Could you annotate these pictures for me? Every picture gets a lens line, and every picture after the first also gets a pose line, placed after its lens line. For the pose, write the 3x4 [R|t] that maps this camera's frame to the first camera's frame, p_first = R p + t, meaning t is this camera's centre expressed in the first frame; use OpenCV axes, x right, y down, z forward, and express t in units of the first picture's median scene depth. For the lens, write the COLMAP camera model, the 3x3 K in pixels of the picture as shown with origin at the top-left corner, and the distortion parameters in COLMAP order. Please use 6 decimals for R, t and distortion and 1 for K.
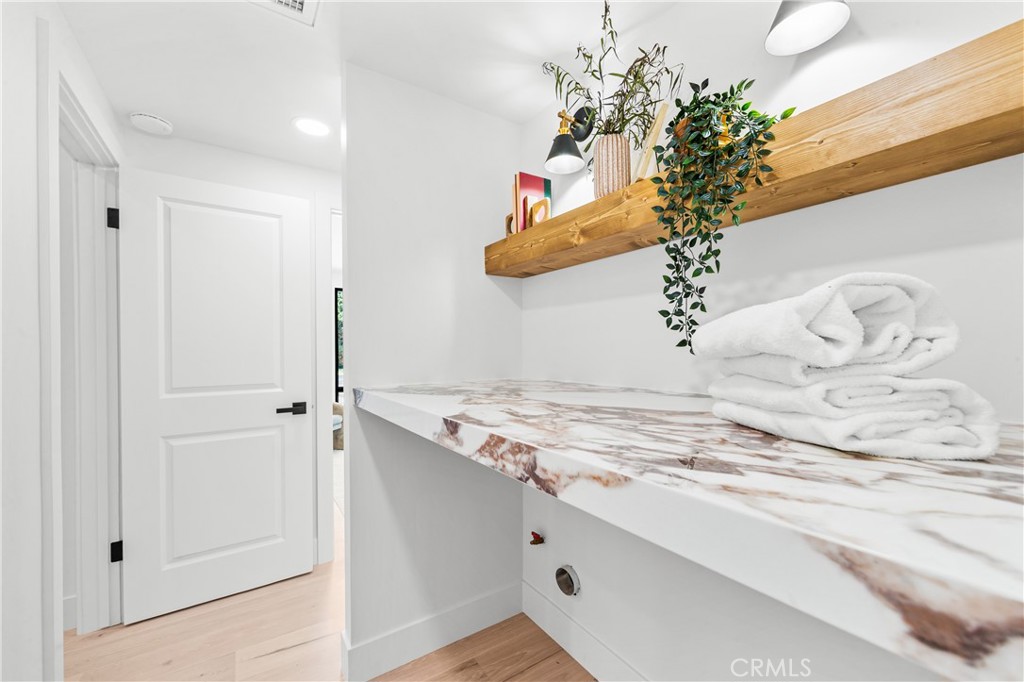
lens RADIAL K [[410.6, 0, 515.1], [0, 410.6, 343.0], [0, 0, 1]] dist [-0.003001, -0.000197]
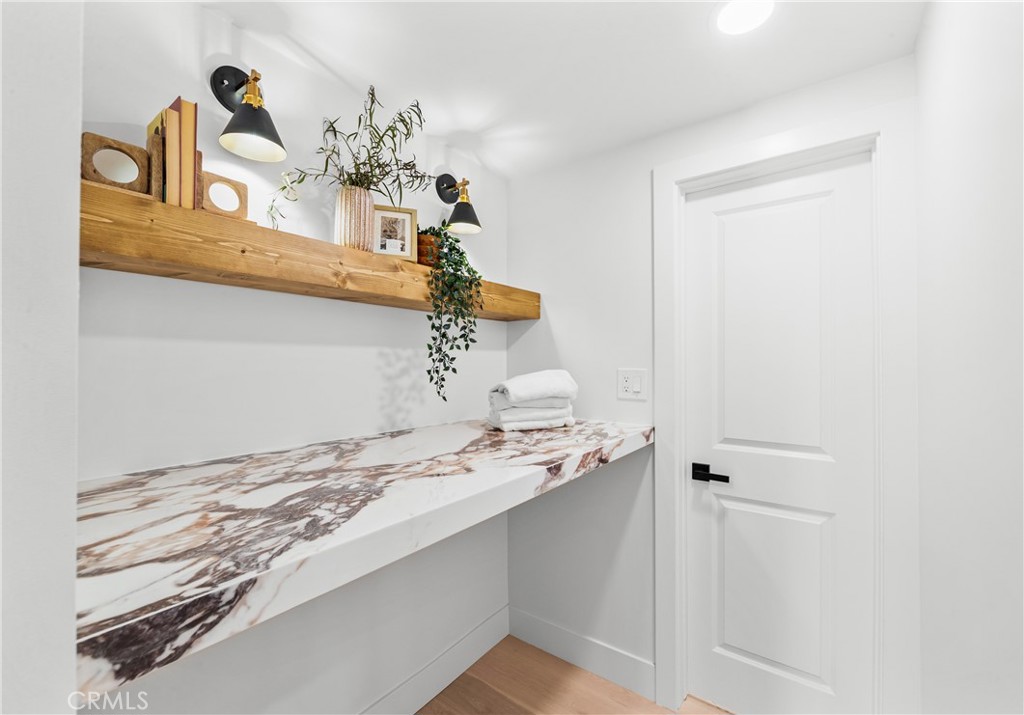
lens RADIAL K [[426.6, 0, 515.1], [0, 426.6, 360.7], [0, 0, 1]] dist [0.001798, 0.000828]
pose [[-0.339356, 0.013901, 0.940555, -1.161266], [-0.007518, 0.999819, -0.017489, -0.096017], [-0.940628, -0.013006, -0.339190, 1.329462]]
